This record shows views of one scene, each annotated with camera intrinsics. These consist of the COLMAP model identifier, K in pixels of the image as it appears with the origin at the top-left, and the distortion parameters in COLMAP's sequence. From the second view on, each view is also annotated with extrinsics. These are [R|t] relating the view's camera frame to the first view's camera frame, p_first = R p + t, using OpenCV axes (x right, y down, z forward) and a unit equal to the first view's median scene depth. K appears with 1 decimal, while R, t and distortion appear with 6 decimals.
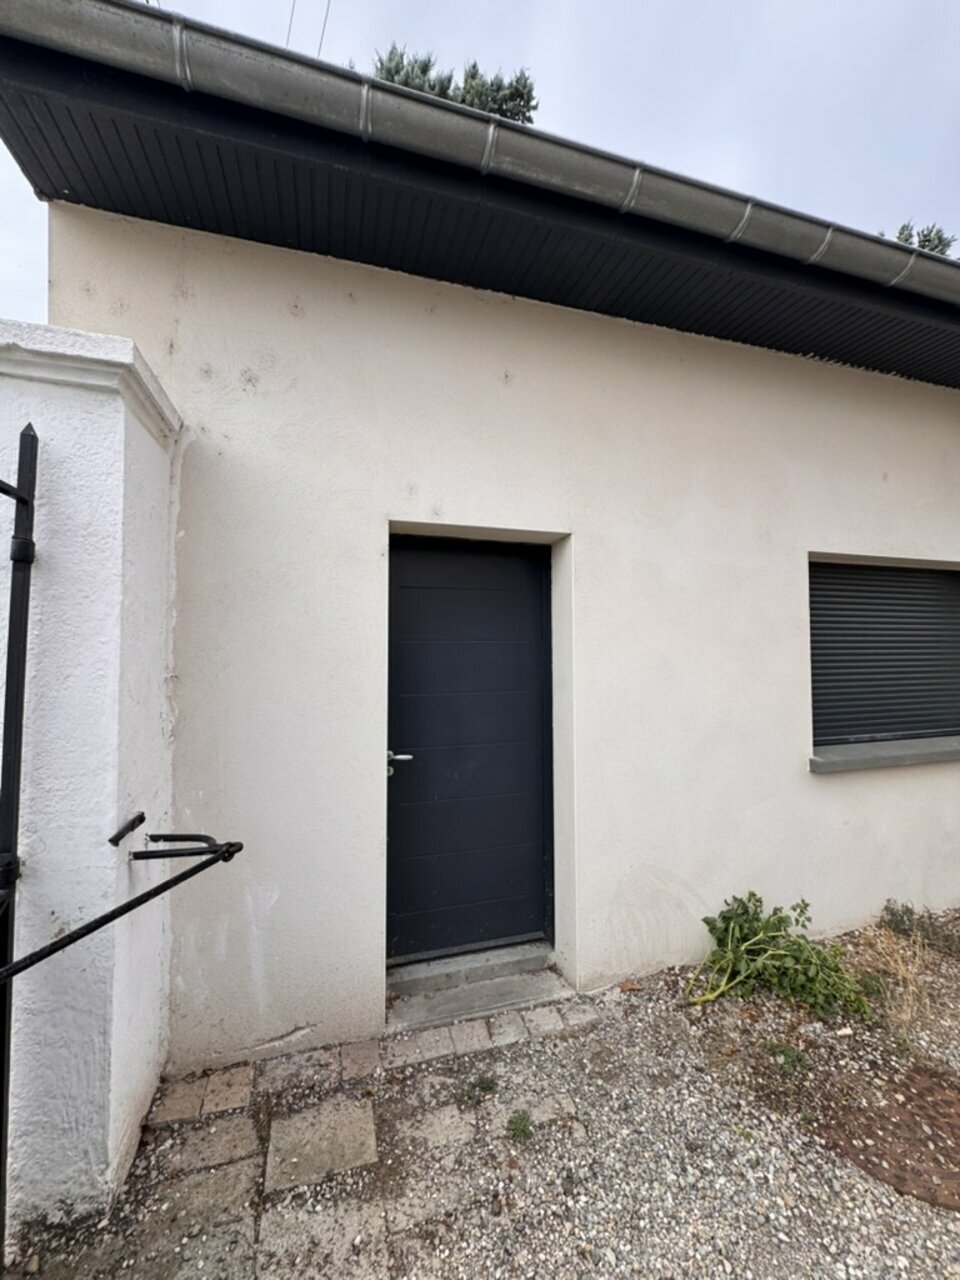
lens RADIAL K [[515.9, 0, 486.8], [0, 515.9, 628.1], [0, 0, 1]] dist [-0.003102, -0.000145]
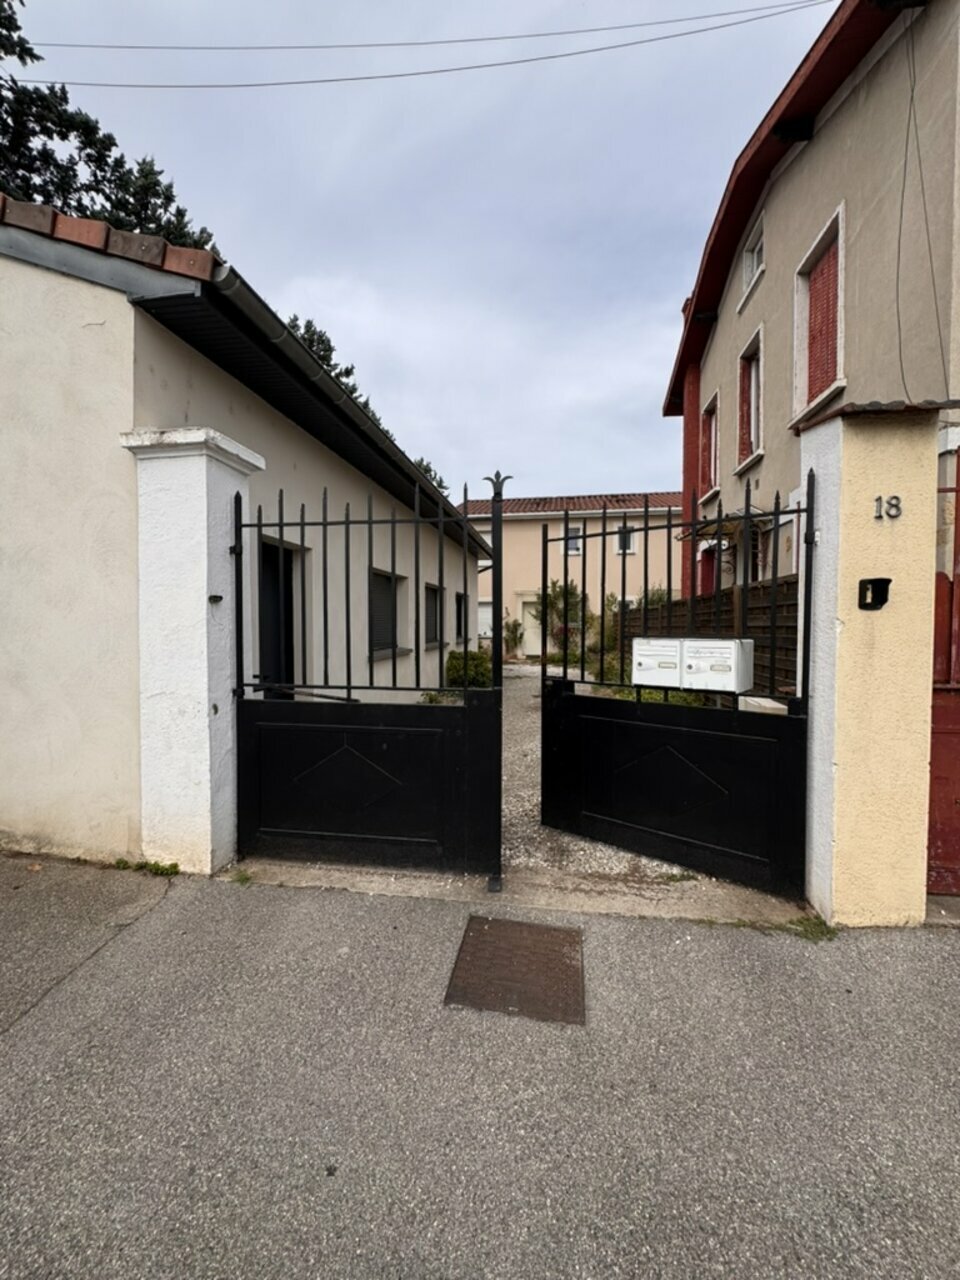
lens RADIAL K [[515.9, 0, 478.1], [0, 515.9, 638.1], [0, 0, 1]] dist [-0.003102, -0.000145]
pose [[0.439991, -0.020408, 0.897770, -1.508572], [-0.025402, 0.999059, 0.035159, 0.097745], [-0.897643, -0.038275, 0.439058, -0.576581]]
